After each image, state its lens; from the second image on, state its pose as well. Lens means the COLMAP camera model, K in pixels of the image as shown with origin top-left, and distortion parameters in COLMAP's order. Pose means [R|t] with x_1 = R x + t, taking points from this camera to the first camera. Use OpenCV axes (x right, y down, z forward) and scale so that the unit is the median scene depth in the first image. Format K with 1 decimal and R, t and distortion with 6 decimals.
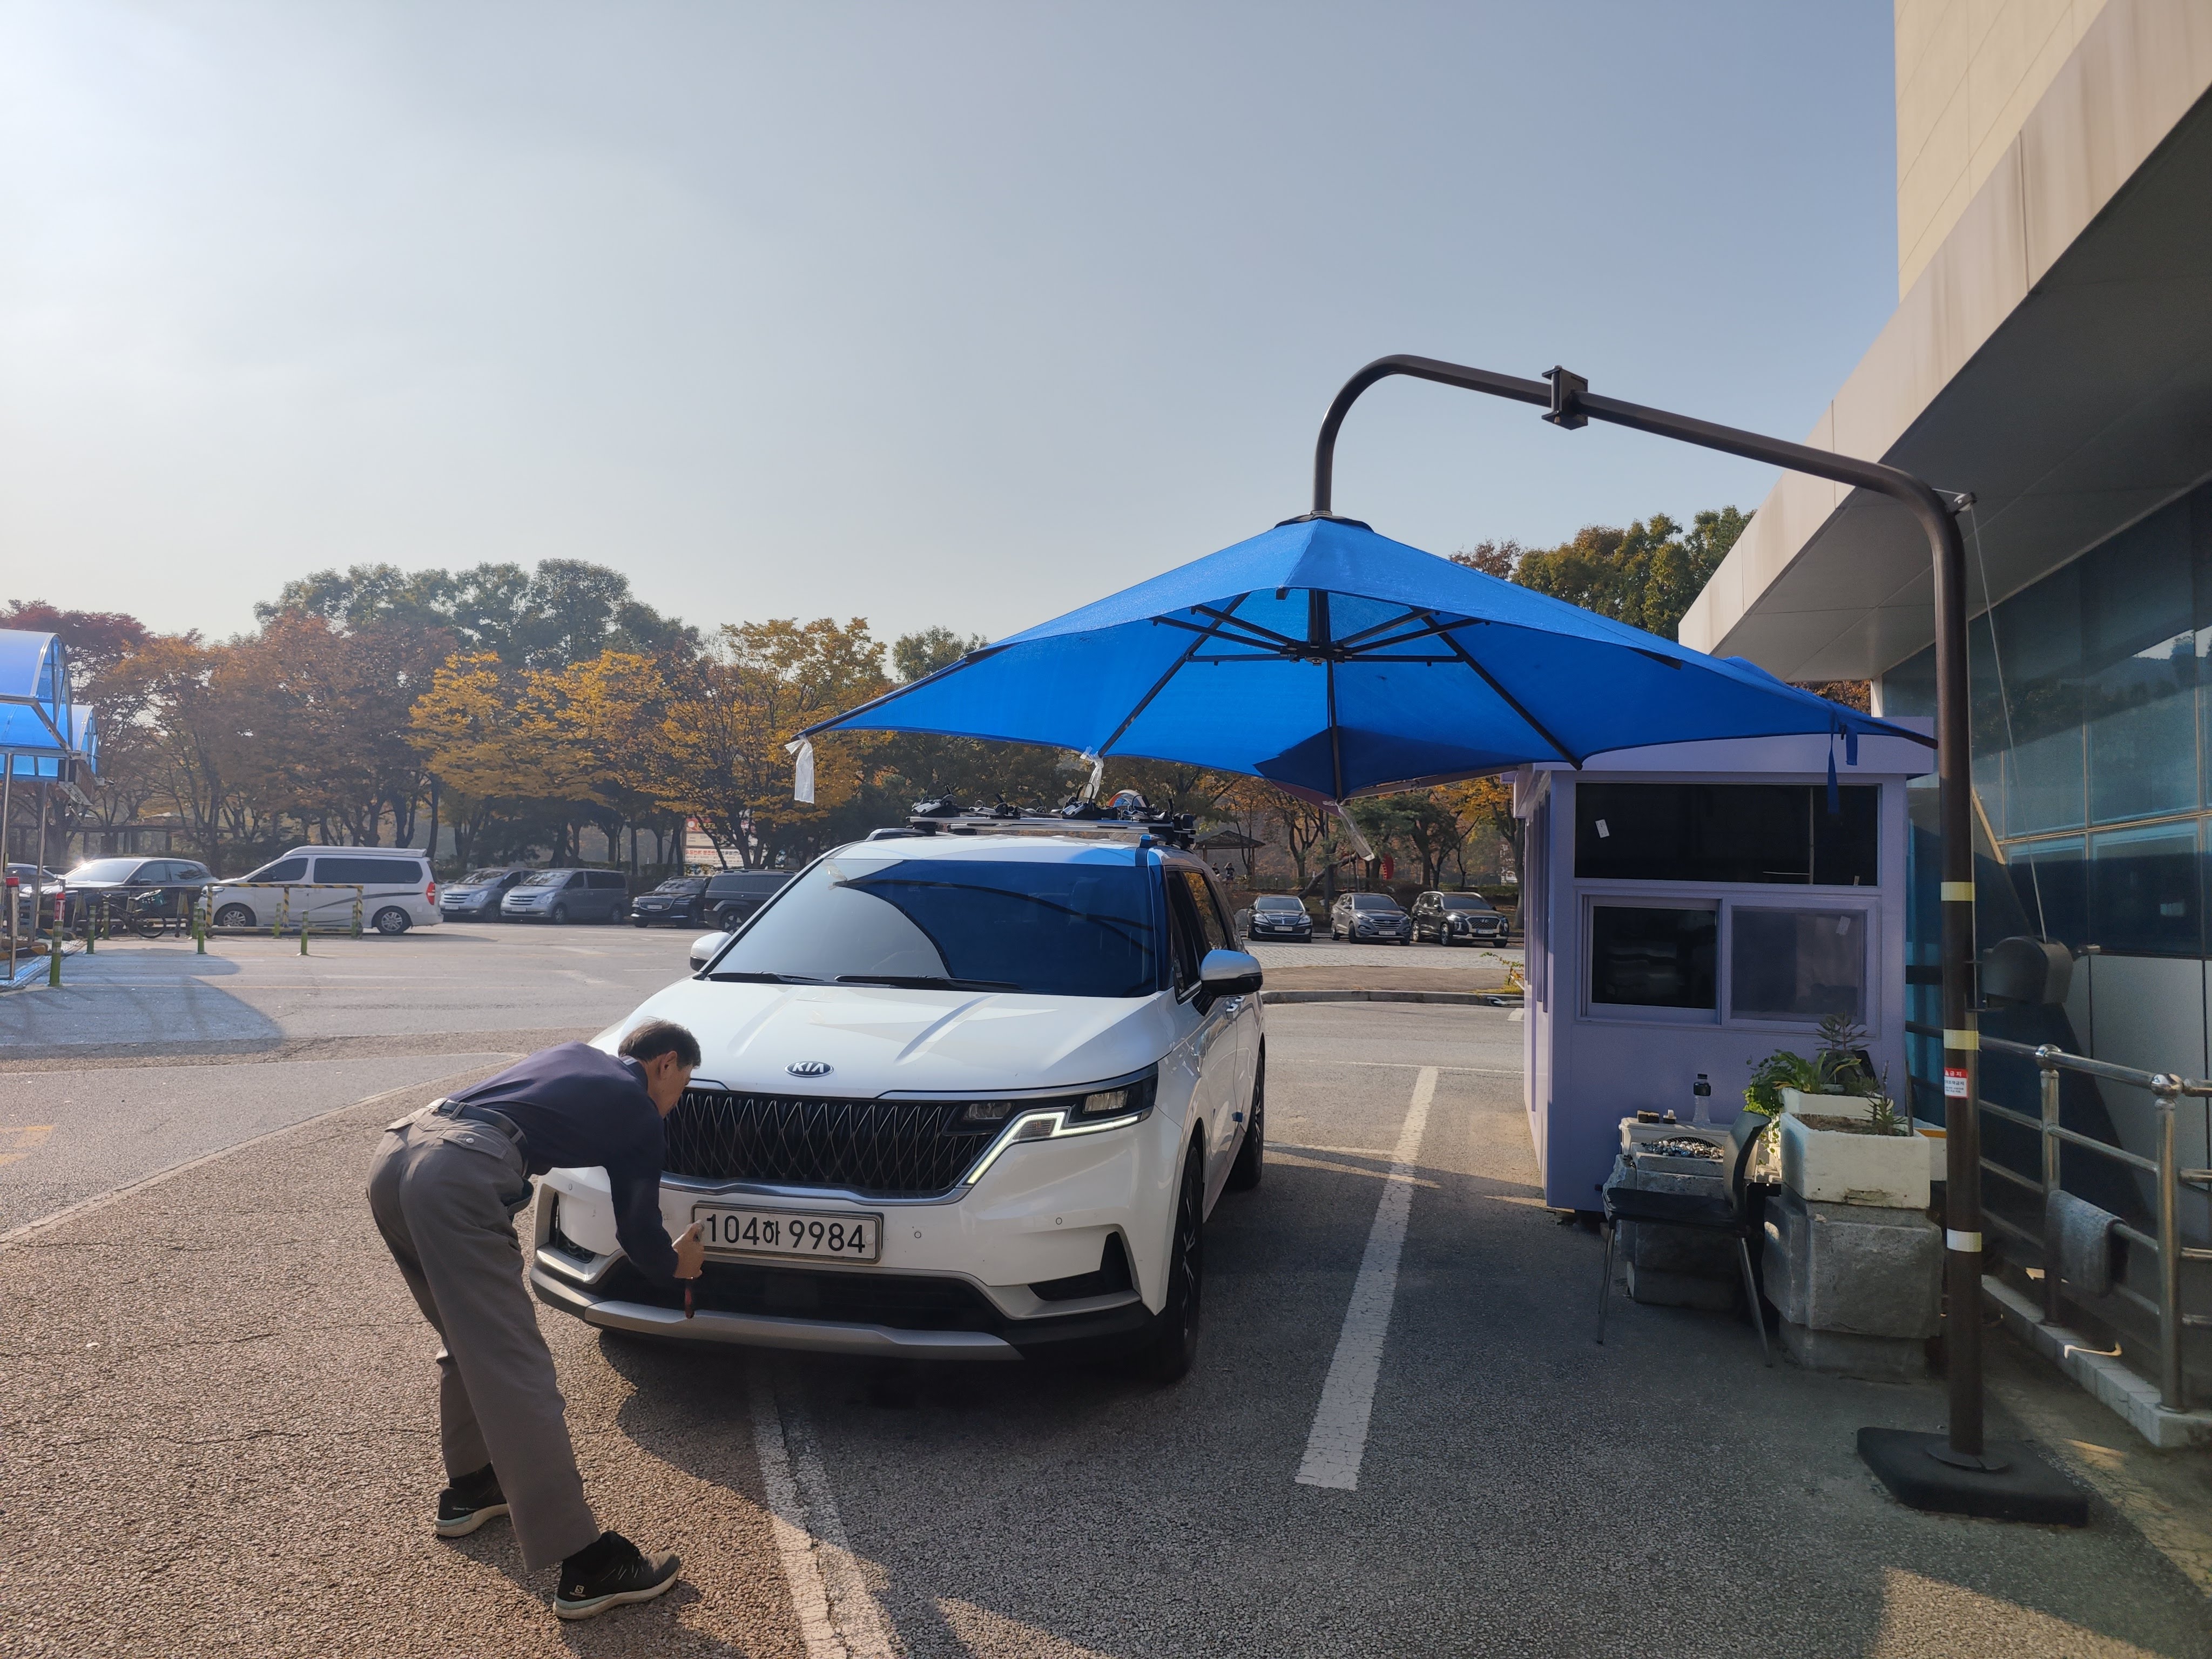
lens RADIAL K [[1494.0, 0, 1109.6], [0, 1494.0, 824.9], [0, 0, 1]] dist [0.023555, -0.035882]
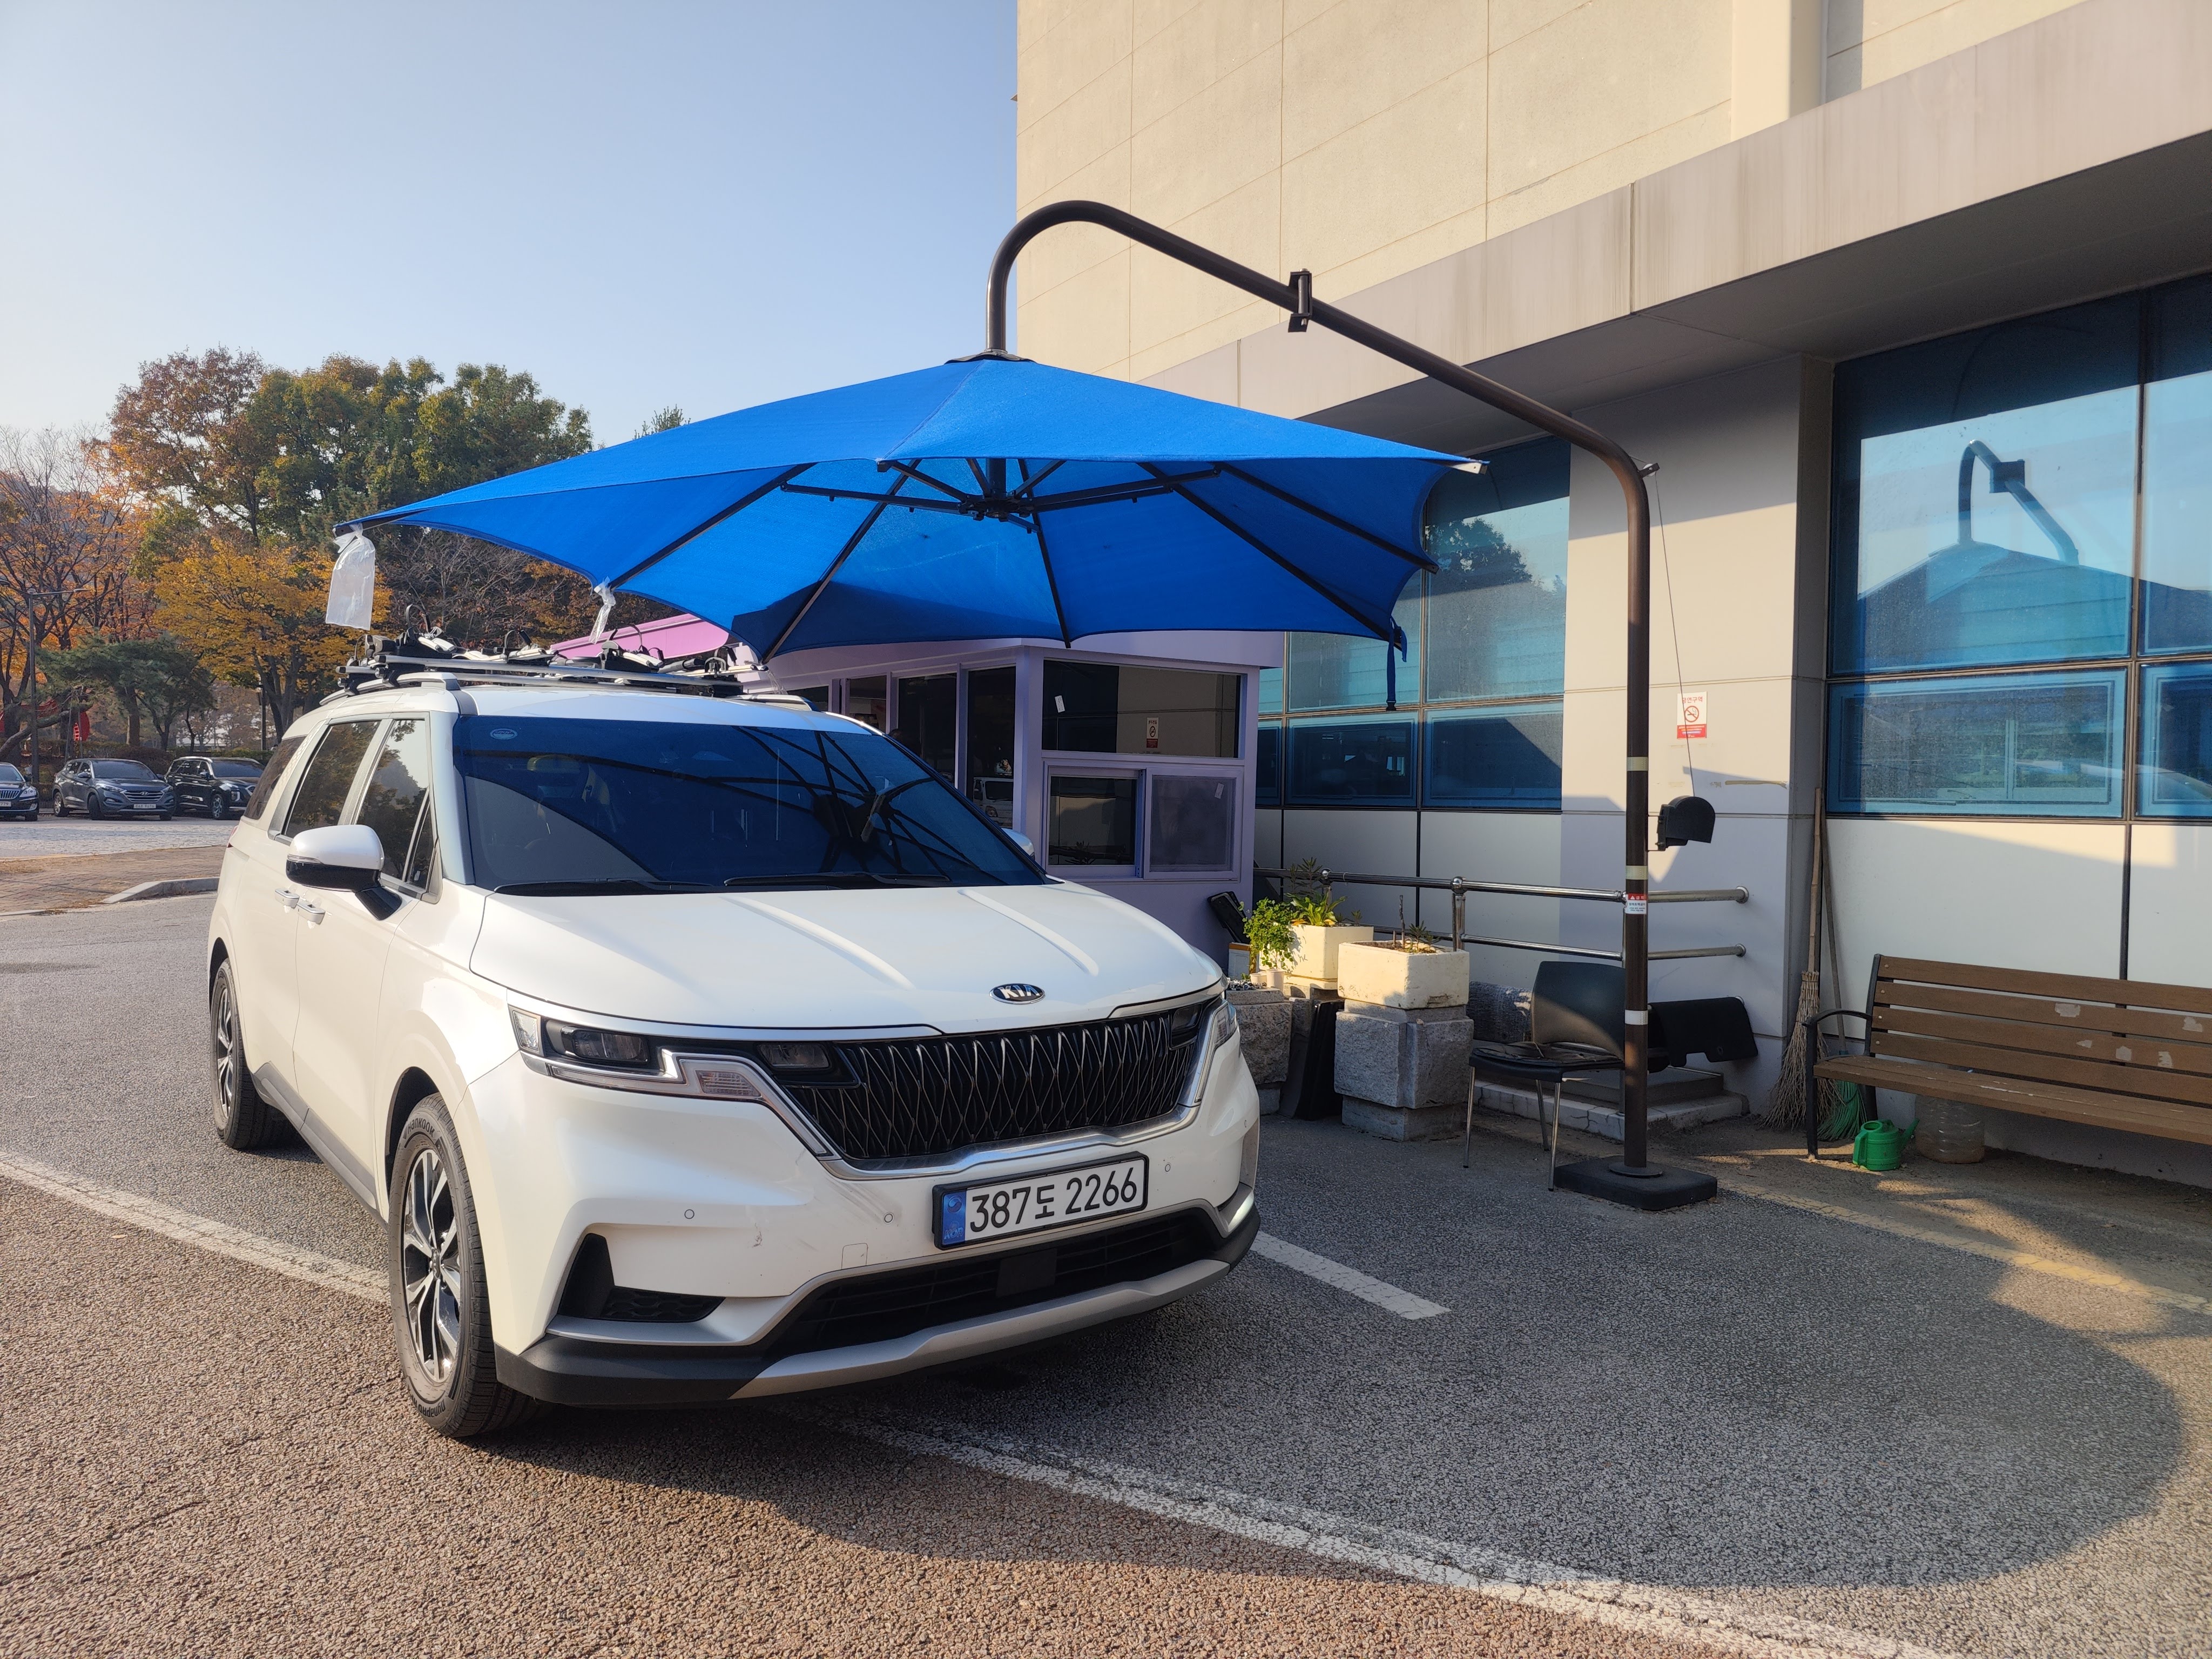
lens RADIAL K [[1501.2, 0, 916.2], [0, 1501.2, 859.5], [0, 0, 1]] dist [0.105491, -0.154991]
pose [[0.668795, -0.051267, 0.741677, -0.571087], [-0.033164, 0.994569, 0.098653, 0.010618], [-0.742707, -0.090576, 0.663462, 0.362156]]
